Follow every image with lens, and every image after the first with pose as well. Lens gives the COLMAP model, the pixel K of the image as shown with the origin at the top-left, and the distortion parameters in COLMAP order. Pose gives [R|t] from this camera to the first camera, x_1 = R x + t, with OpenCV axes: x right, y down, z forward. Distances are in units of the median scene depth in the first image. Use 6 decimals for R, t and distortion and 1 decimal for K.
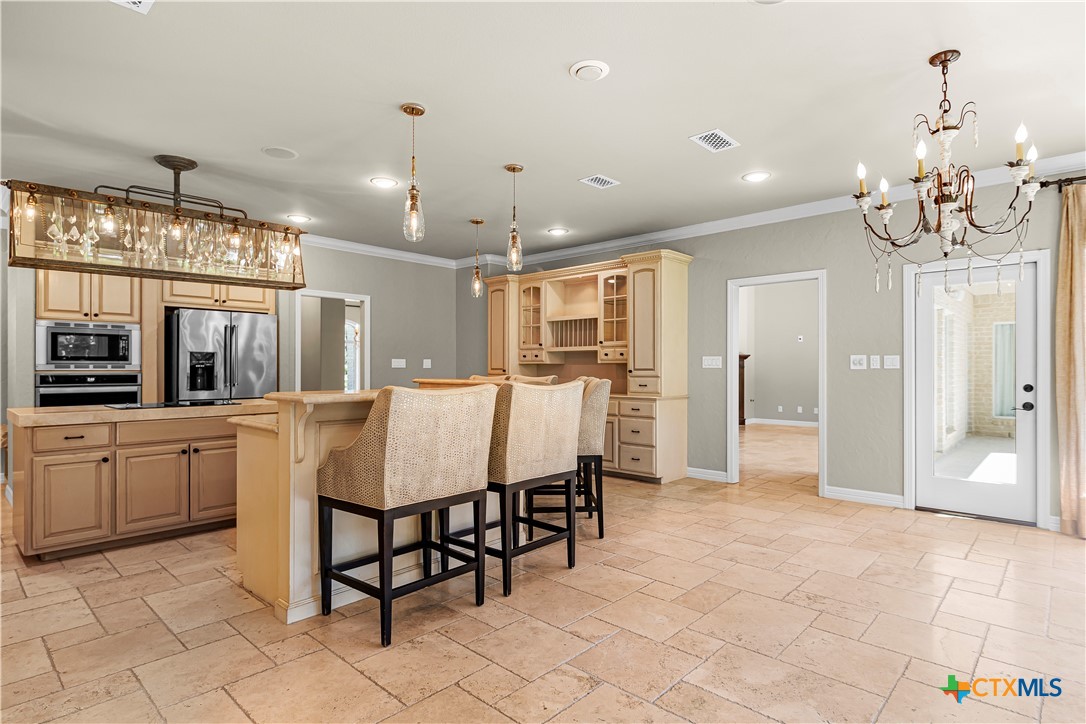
lens RADIAL K [[566.6, 0, 548.9], [0, 566.6, 369.3], [0, 0, 1]] dist [-0.001524, 0.000613]
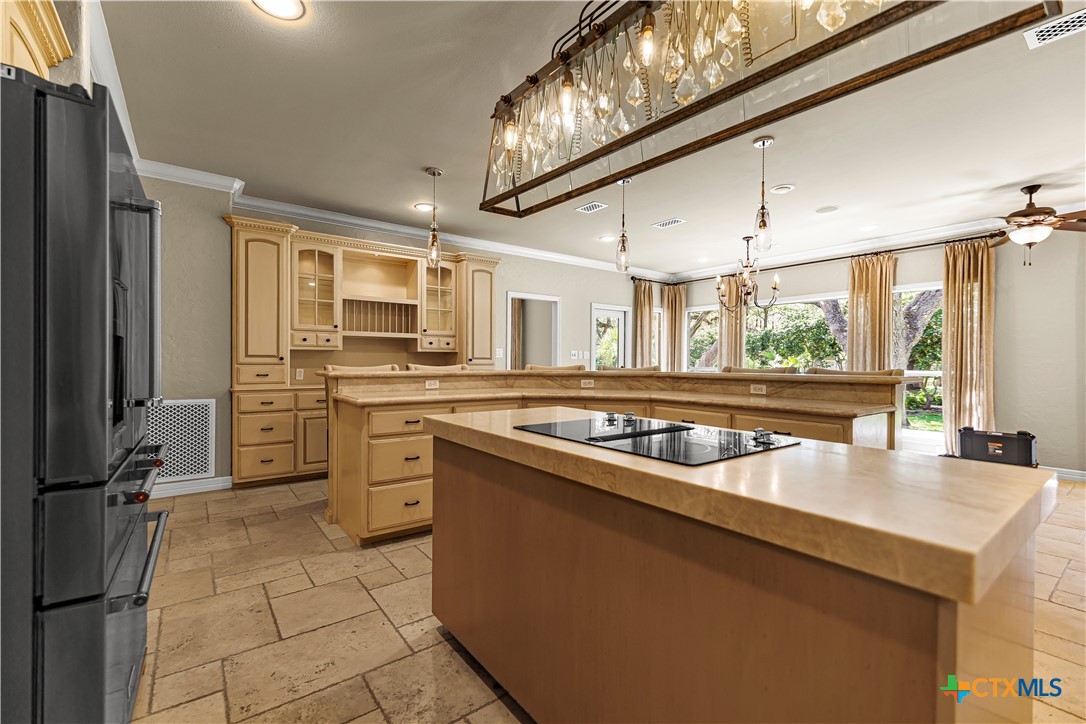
lens RADIAL K [[471.0, 0, 537.0], [0, 471.0, 361.1], [0, 0, 1]] dist [-0.005624, -0.000178]
pose [[0.202001, -0.002293, 0.979383, -0.647939], [-0.007004, 0.999968, 0.003786, 0.001202], [-0.979360, -0.007624, 0.201979, 0.618586]]
